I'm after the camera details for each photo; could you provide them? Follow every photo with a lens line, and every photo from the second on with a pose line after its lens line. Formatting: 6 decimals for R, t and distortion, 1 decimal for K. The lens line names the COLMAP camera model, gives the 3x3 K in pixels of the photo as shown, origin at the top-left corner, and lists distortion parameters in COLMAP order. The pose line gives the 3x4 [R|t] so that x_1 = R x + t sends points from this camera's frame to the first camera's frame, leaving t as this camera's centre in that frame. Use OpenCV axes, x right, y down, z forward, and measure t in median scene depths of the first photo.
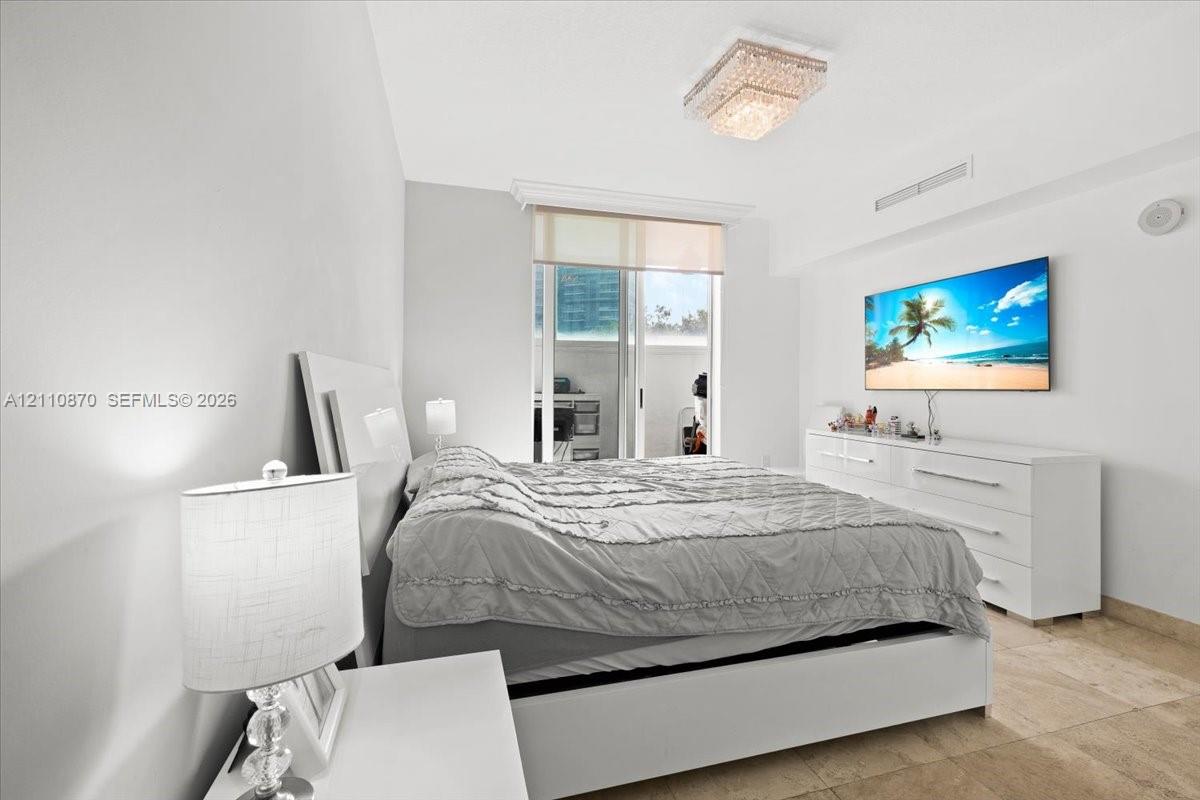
lens RADIAL K [[514.7, 0, 587.6], [0, 514.7, 372.3], [0, 0, 1]] dist [-0.000365, -0.000141]
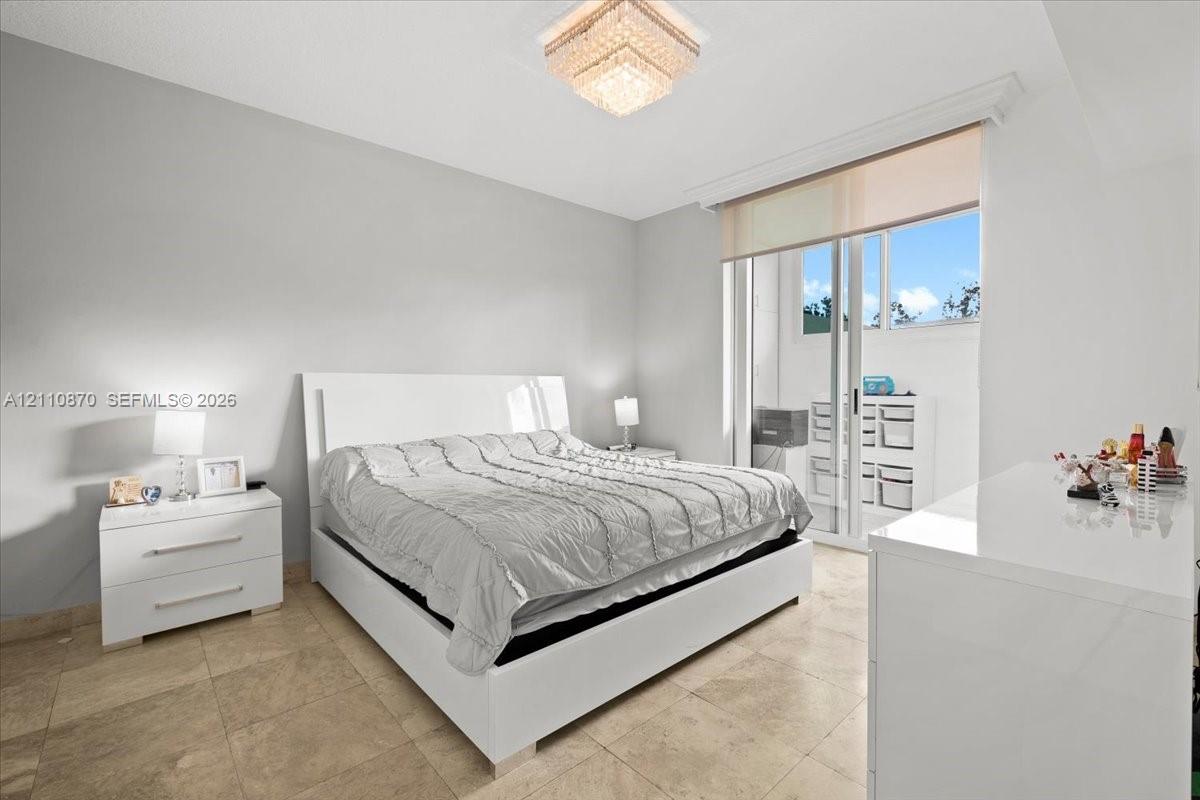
lens RADIAL K [[514.6, 0, 596.4], [0, 514.6, 390.1], [0, 0, 1]] dist [0.003229, 0.000177]
pose [[0.442013, 0.001033, -0.897008, 0.655138], [0.026455, 0.999549, 0.014188, 0.012887], [0.896619, -0.030002, 0.441786, 0.324764]]
